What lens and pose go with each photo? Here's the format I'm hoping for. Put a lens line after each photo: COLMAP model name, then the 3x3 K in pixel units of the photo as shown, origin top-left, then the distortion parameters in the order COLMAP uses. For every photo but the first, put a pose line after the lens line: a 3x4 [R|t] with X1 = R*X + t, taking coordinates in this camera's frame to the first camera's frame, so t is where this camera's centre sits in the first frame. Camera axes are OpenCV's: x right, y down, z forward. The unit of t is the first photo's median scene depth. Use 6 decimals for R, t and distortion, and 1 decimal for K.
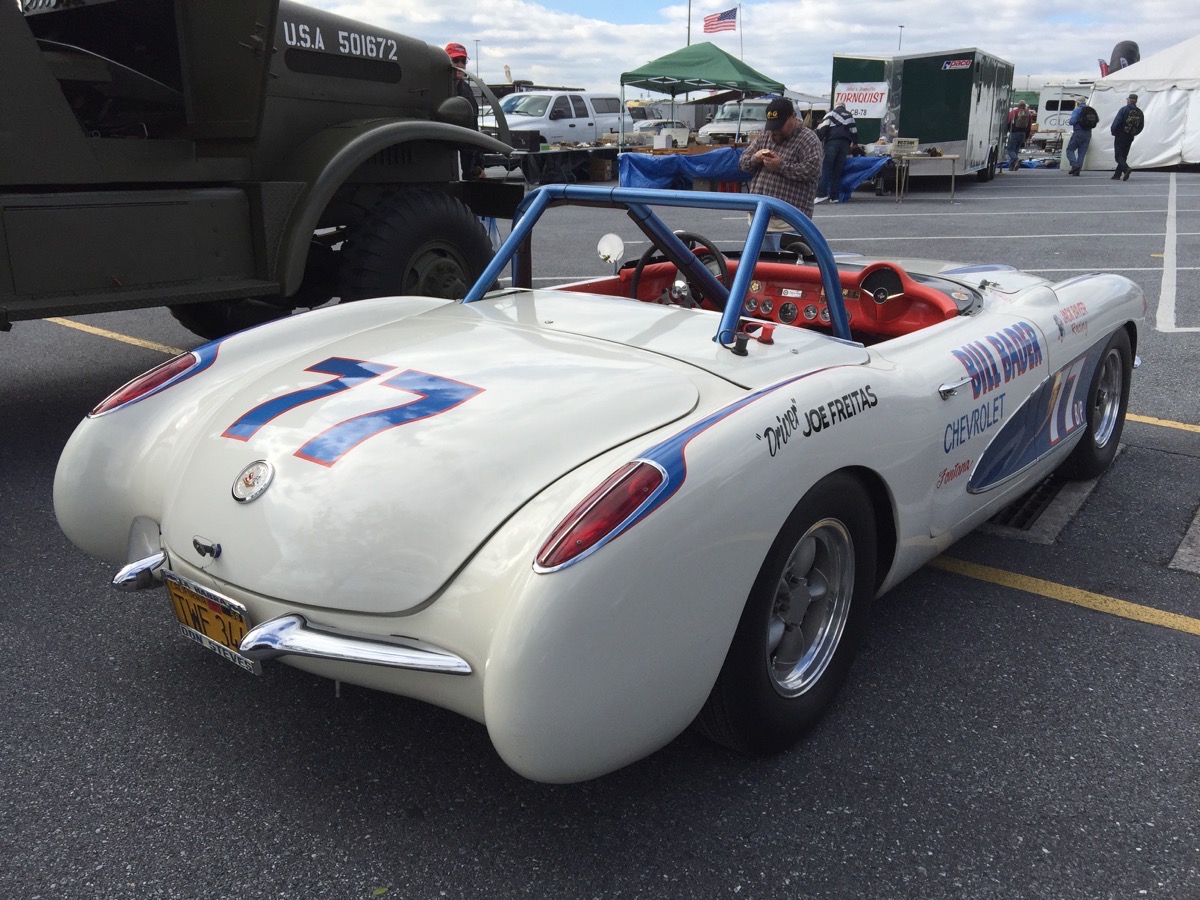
lens RADIAL K [[997.6, 0, 600.0], [0, 997.6, 450.0], [0, 0, 1]] dist [0.081581, -0.129168]
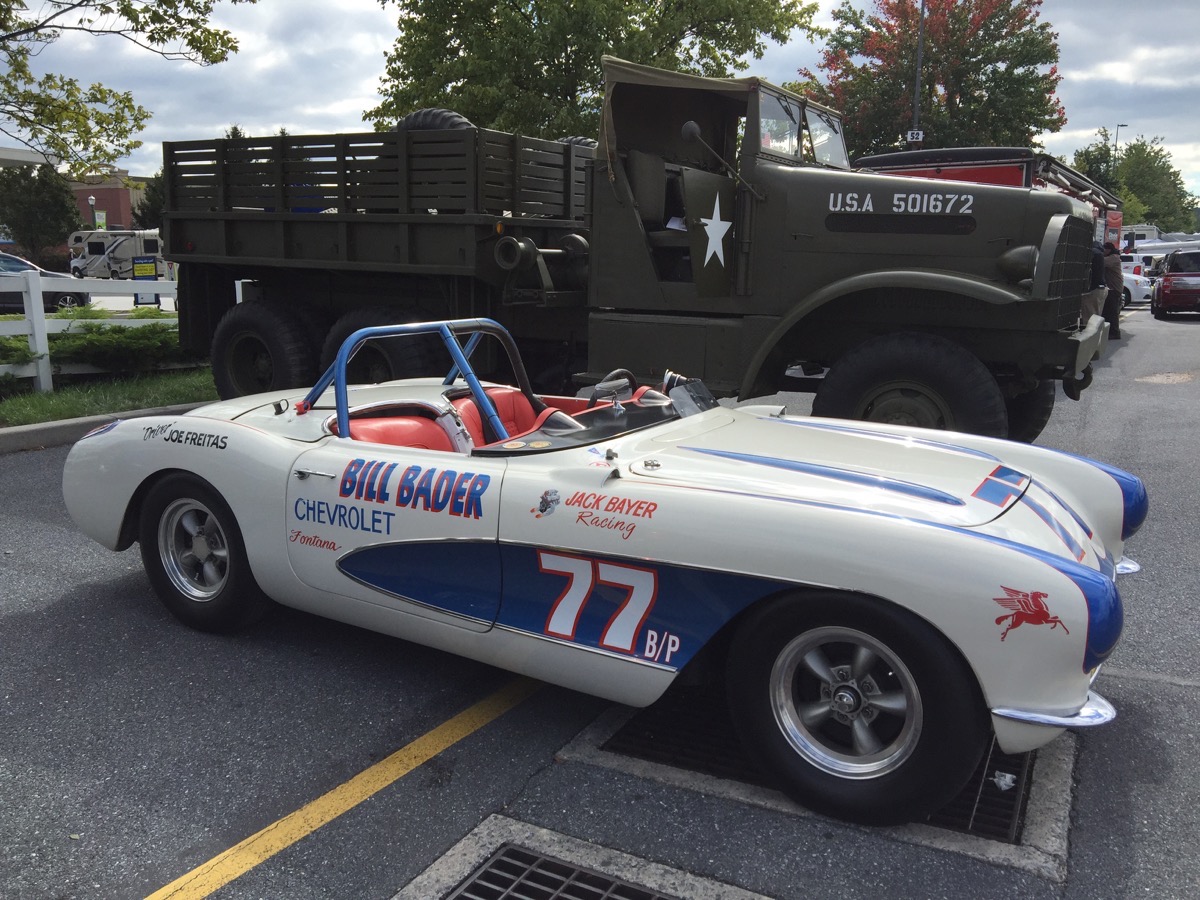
lens RADIAL K [[997.6, 0, 600.0], [0, 997.6, 450.0], [0, 0, 1]] dist [0.081581, -0.129168]
pose [[0.163219, 0.185579, -0.968979, 0.869867], [-0.302847, 0.944157, 0.129813, -0.195786], [0.938959, 0.272264, 0.210306, 0.545974]]
